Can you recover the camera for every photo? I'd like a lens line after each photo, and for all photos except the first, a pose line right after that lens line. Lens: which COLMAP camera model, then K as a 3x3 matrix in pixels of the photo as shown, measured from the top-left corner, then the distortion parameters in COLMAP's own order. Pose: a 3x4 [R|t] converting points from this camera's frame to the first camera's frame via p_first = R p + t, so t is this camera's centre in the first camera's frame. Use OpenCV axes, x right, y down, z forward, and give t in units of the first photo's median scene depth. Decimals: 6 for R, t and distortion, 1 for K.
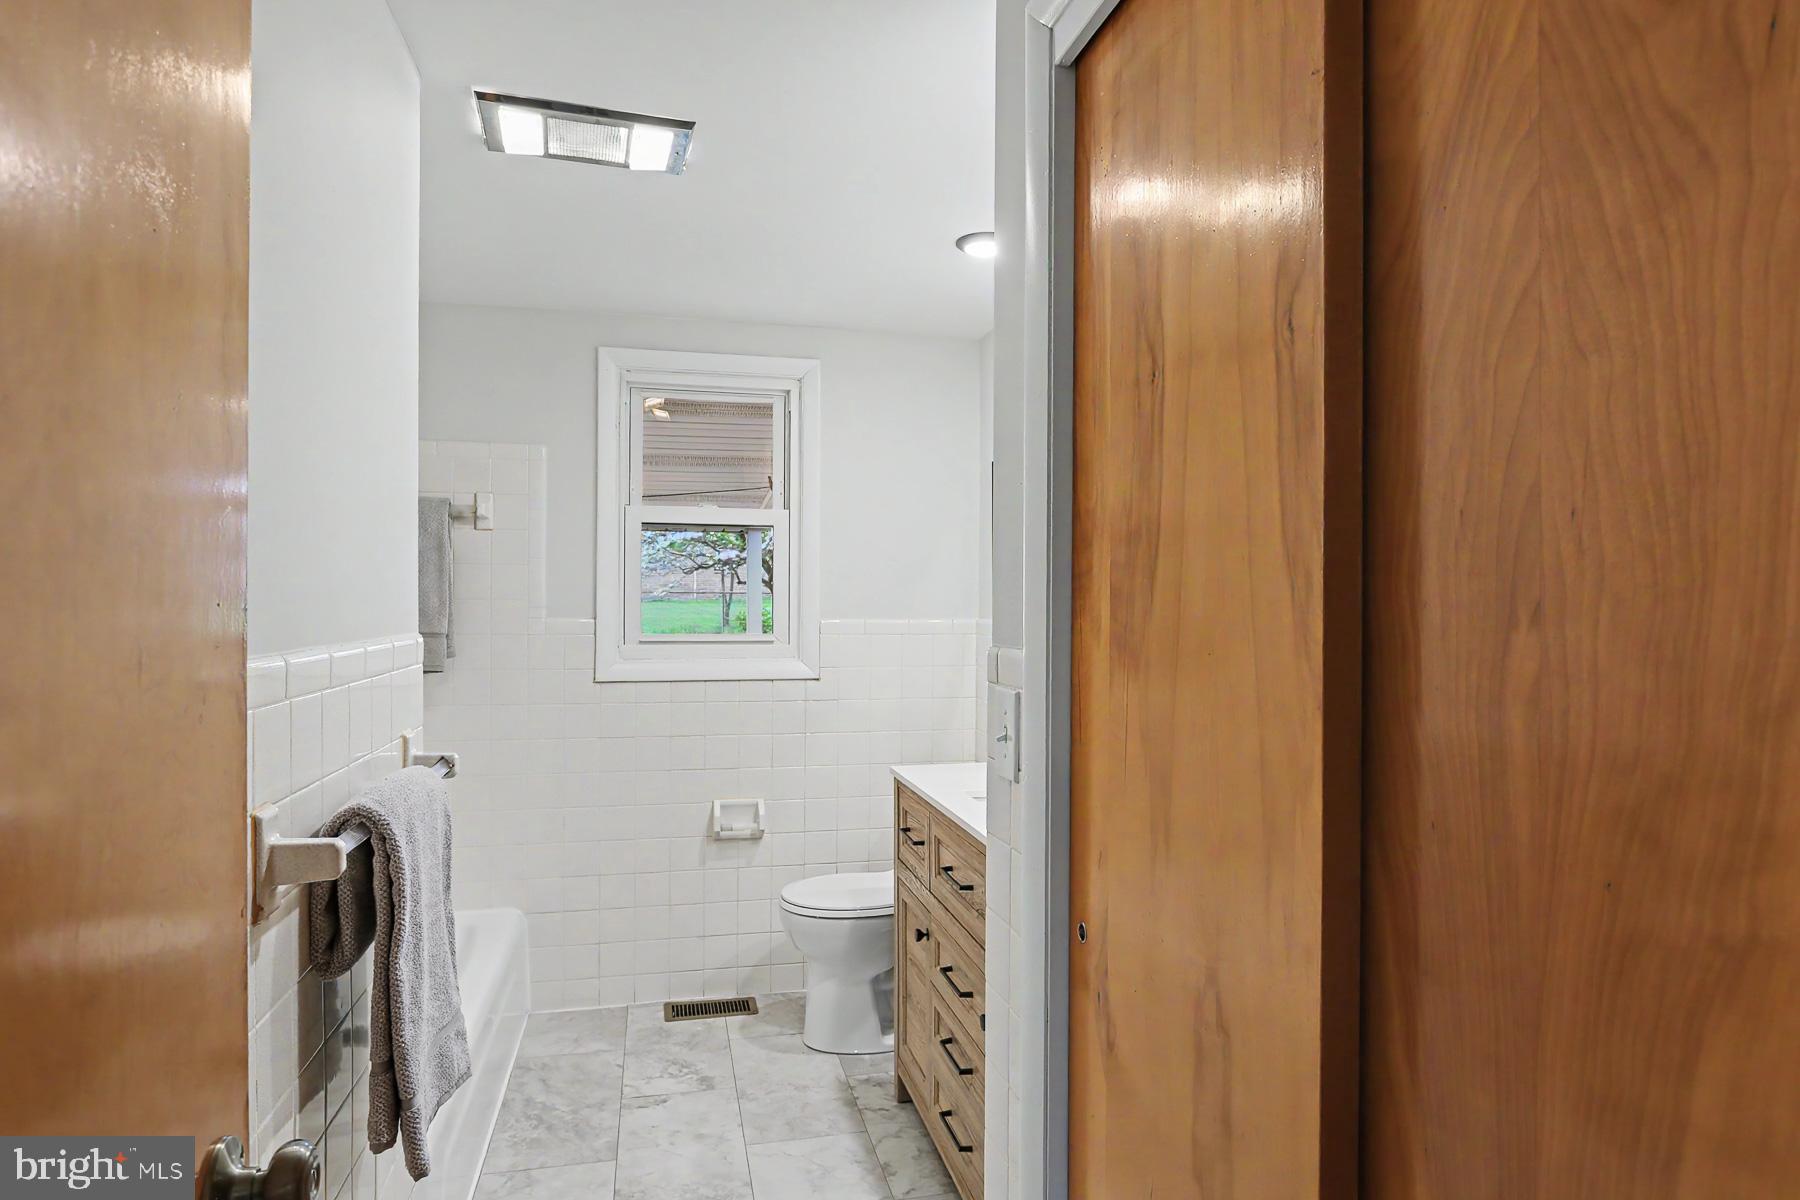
lens RADIAL K [[1016.8, 0, 898.0], [0, 1016.8, 609.0], [0, 0, 1]] dist [-0.001138, -0.000342]
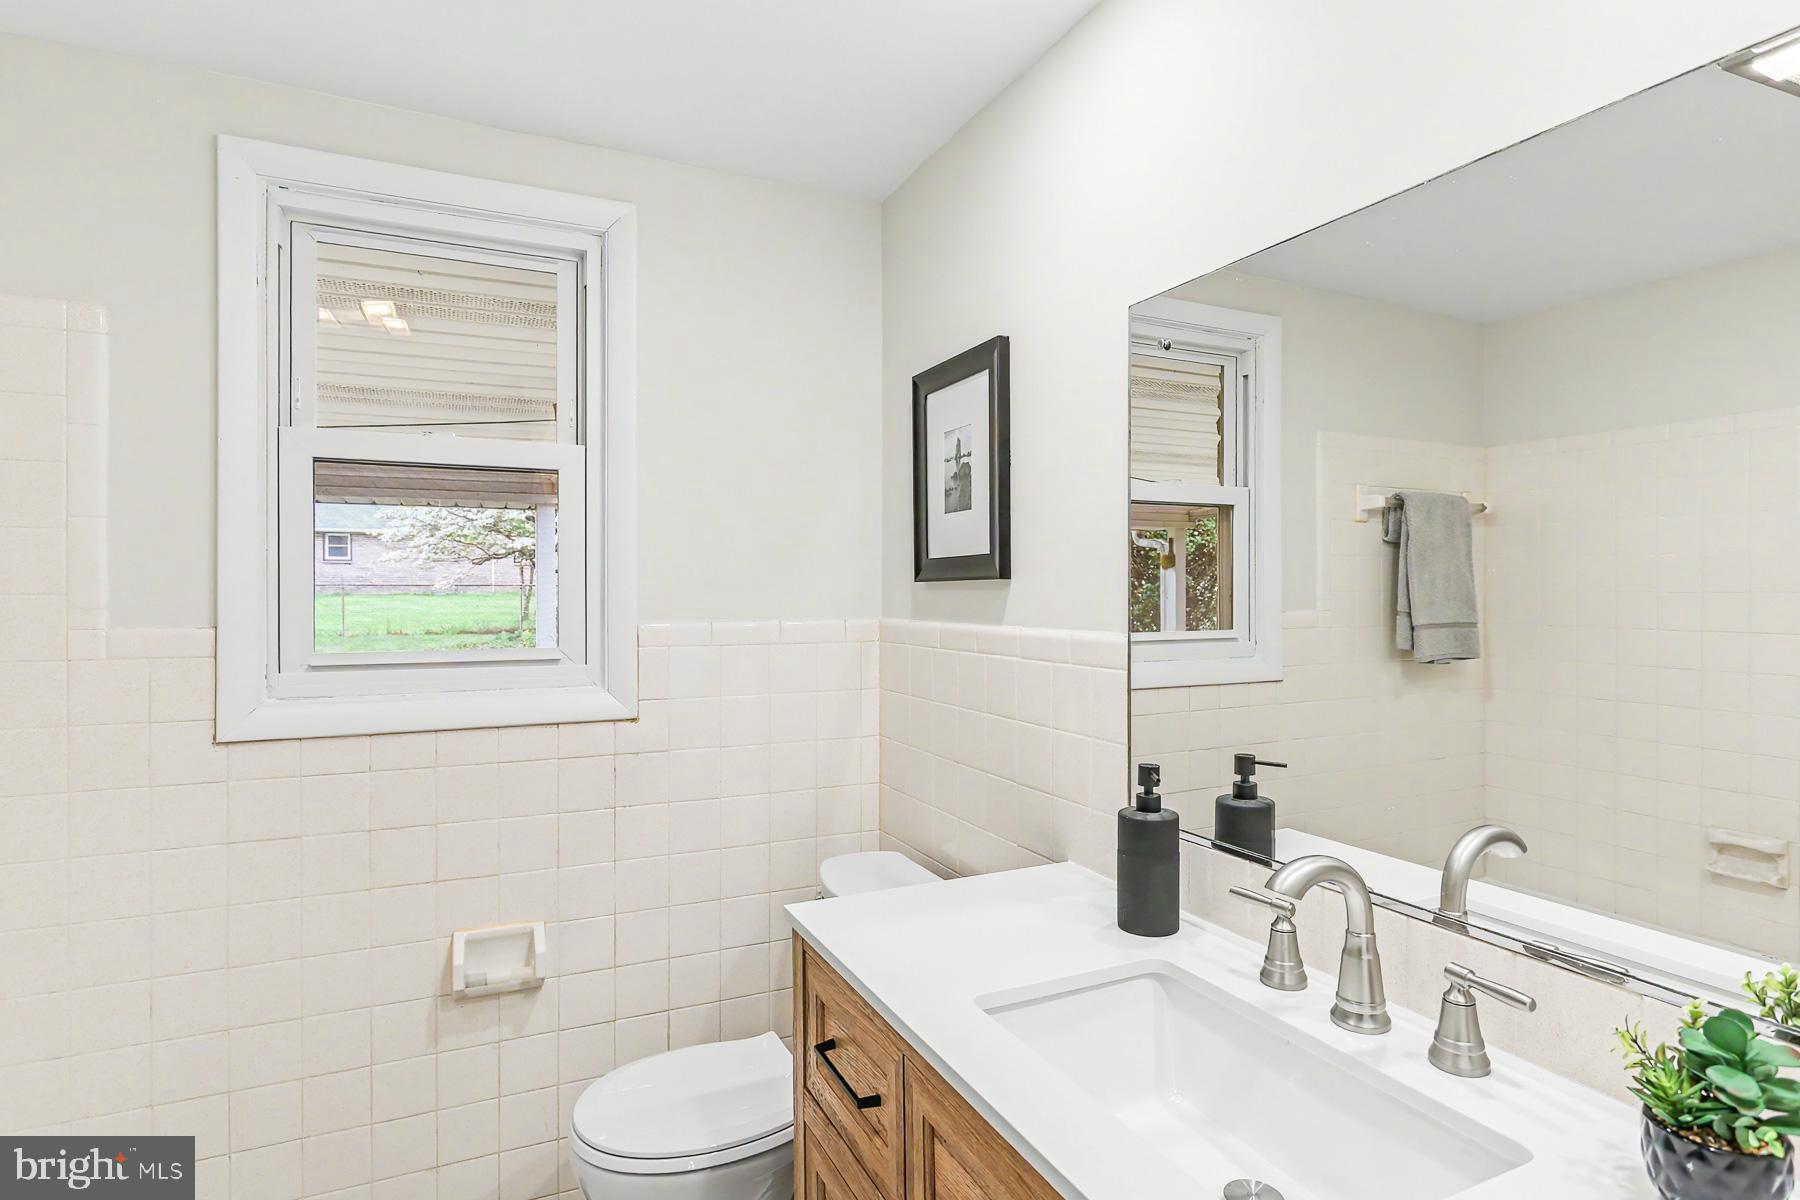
lens RADIAL K [[925.4, 0, 900.0], [0, 925.4, 600.0], [0, 0, 1]] dist [-0.001452, -0.000414]
pose [[0.977745, -0.006934, 0.209683, -0.039474], [0.006893, 0.999976, 0.000924, -0.003392], [-0.209685, 0.000542, 0.977769, 0.421535]]
